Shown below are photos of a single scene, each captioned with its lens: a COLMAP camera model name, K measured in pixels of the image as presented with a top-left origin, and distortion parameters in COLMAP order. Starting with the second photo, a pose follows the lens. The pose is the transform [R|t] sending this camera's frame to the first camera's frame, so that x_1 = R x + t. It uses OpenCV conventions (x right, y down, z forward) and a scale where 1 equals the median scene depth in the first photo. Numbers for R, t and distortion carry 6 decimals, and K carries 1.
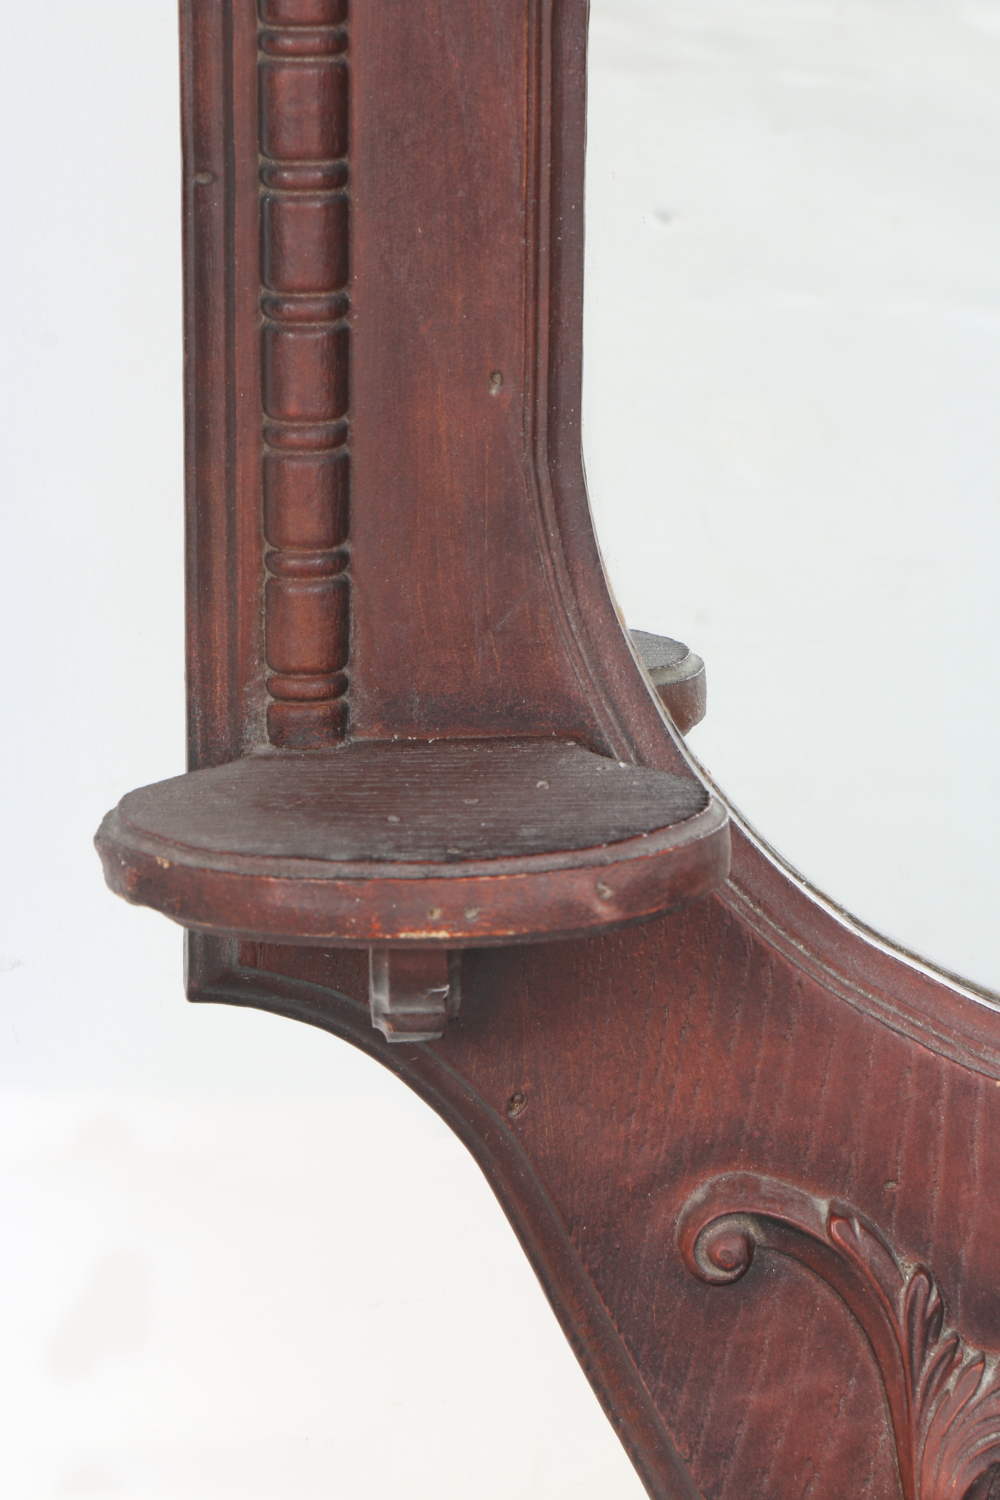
lens RADIAL K [[5544.8, 0, 500.0], [0, 5544.8, 750.0], [0, 0, 1]] dist [0.775002, 1.498662]
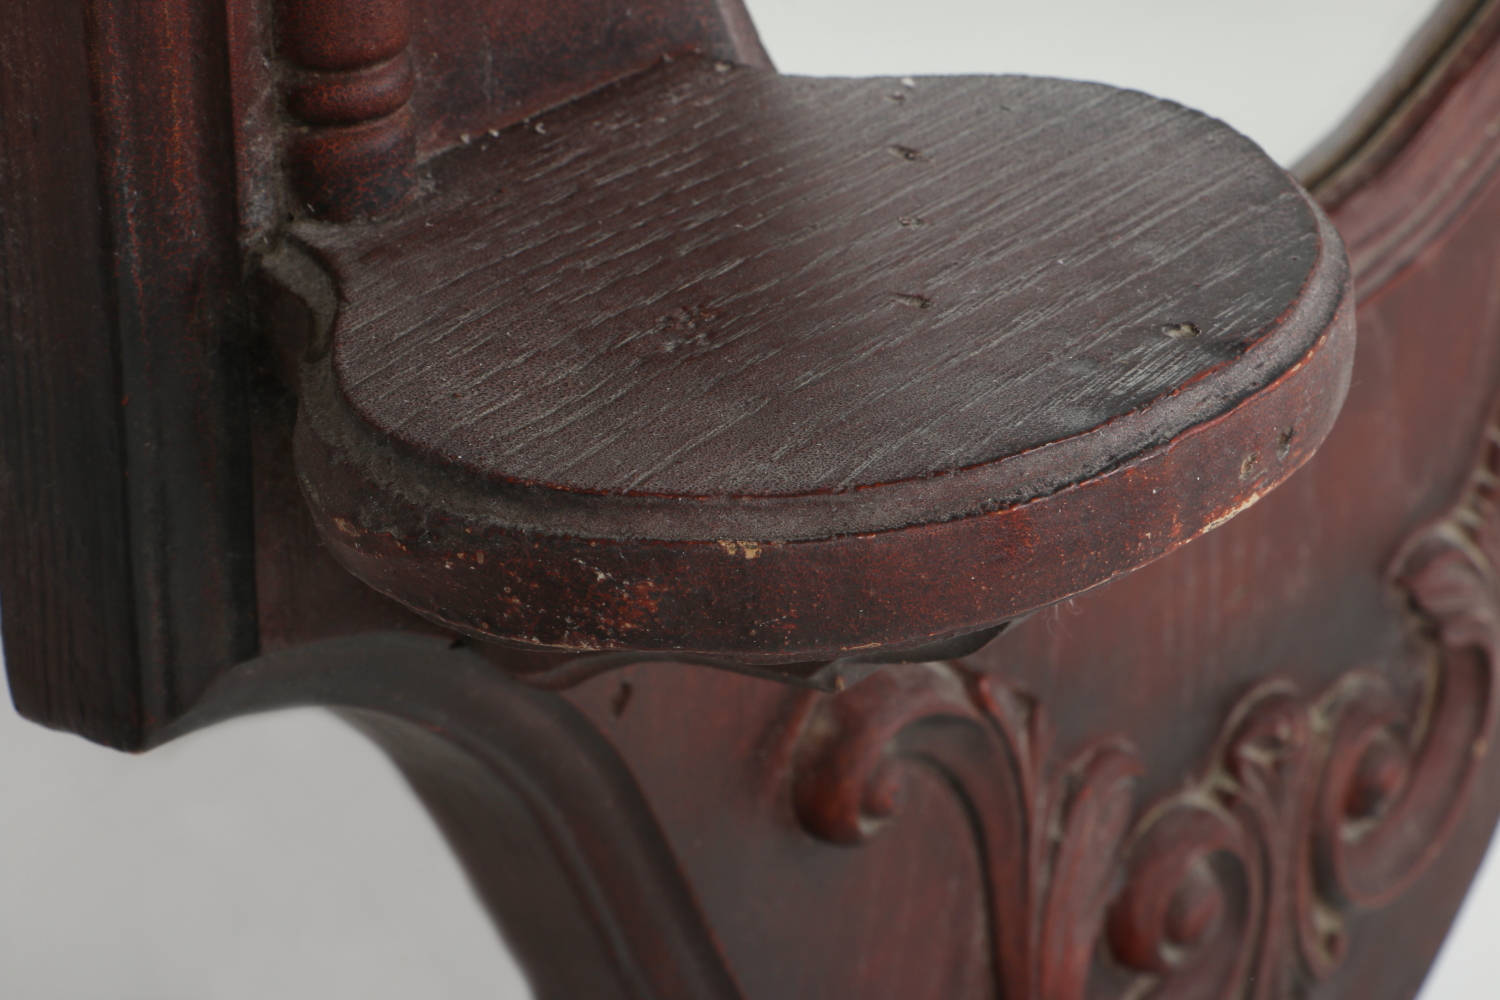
lens RADIAL K [[3440.0, 0, 750.0], [0, 3440.0, 500.0], [0, 0, 1]] dist [-0.013035, -0.051504]
pose [[0.624340, -0.331996, 0.707091, -0.238265], [0.162496, 0.940586, 0.298148, -0.061472], [-0.764064, -0.071246, 0.641194, 0.774714]]
